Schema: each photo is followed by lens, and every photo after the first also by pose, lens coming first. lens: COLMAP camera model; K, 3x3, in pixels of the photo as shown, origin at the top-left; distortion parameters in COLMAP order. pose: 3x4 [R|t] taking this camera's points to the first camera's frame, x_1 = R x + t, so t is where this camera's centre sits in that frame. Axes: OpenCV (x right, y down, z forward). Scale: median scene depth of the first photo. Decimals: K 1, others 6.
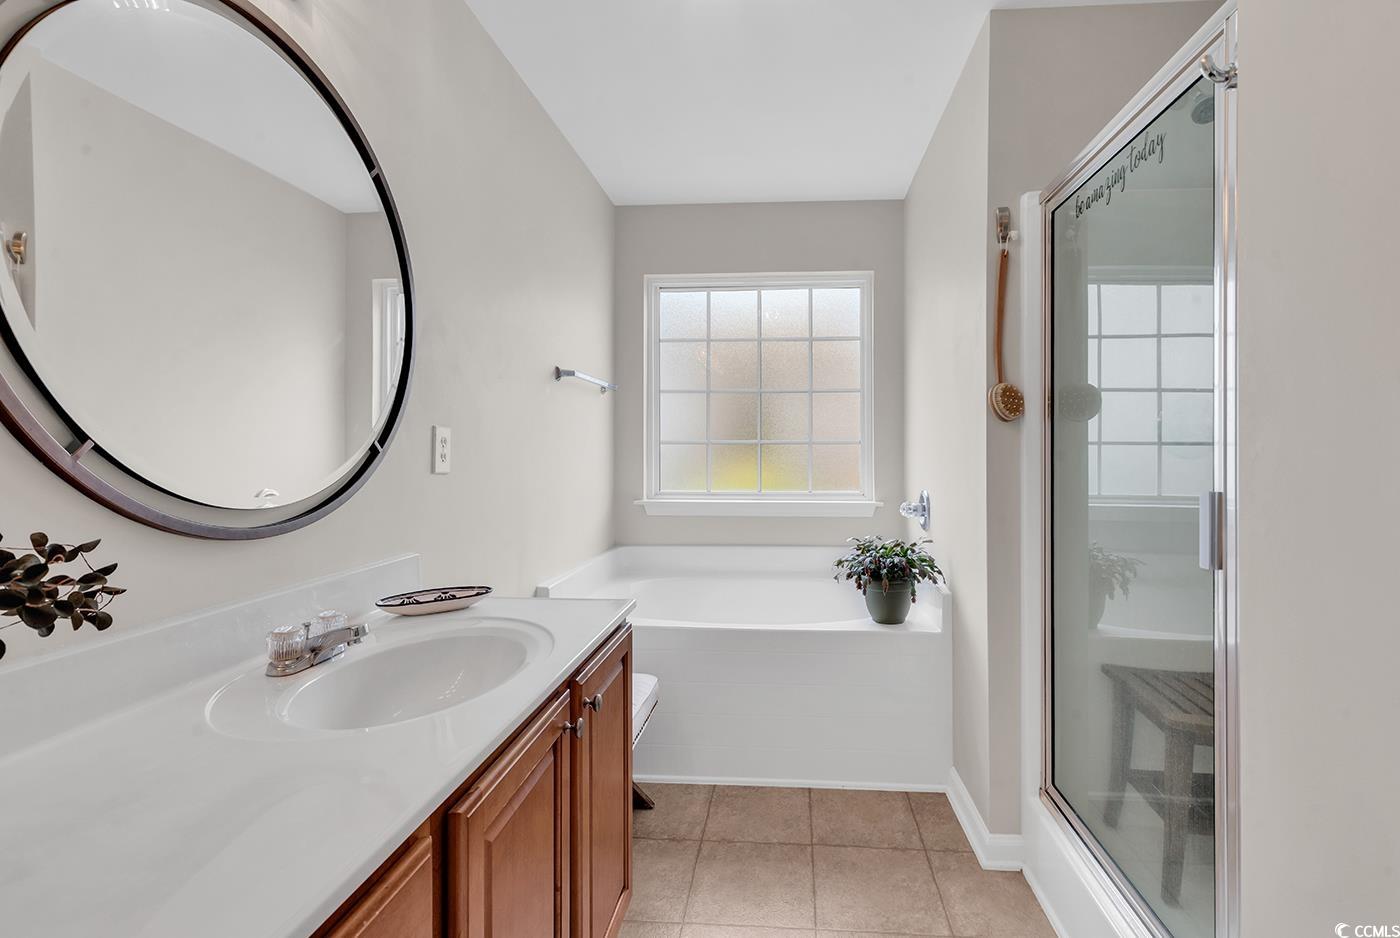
lens RADIAL K [[650.9, 0, 700.3], [0, 650.9, 447.7], [0, 0, 1]] dist [0.003568, -0.000071]
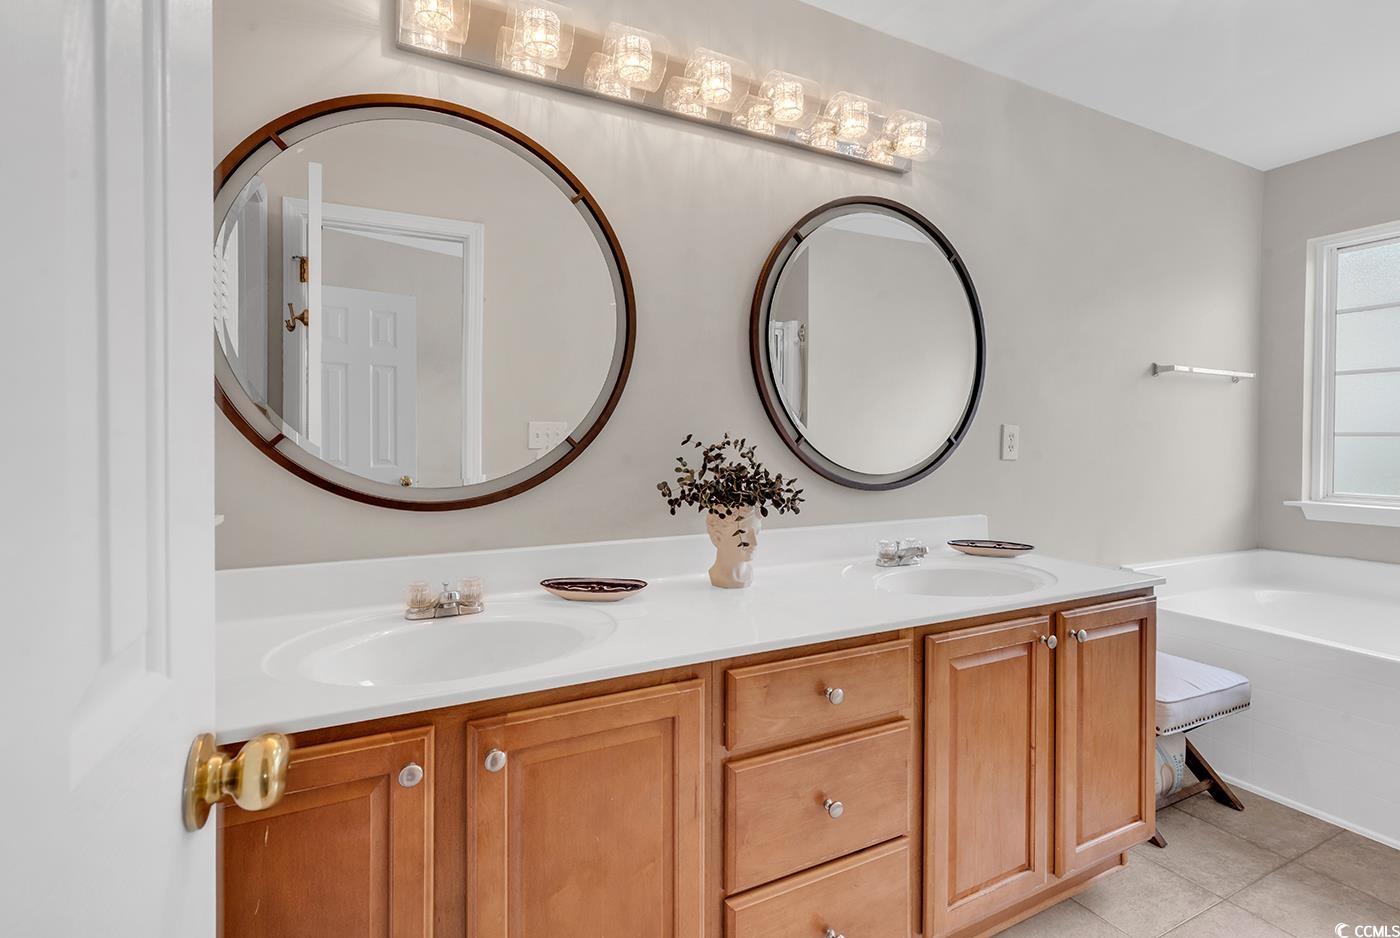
lens RADIAL K [[650.9, 0, 700.3], [0, 650.9, 447.7], [0, 0, 1]] dist [0.003568, -0.000071]
pose [[0.535320, 0.012895, -0.844551, 0.403246], [-0.000969, 0.999892, 0.014652, -0.004692], [0.844649, -0.007025, 0.535275, -0.262949]]
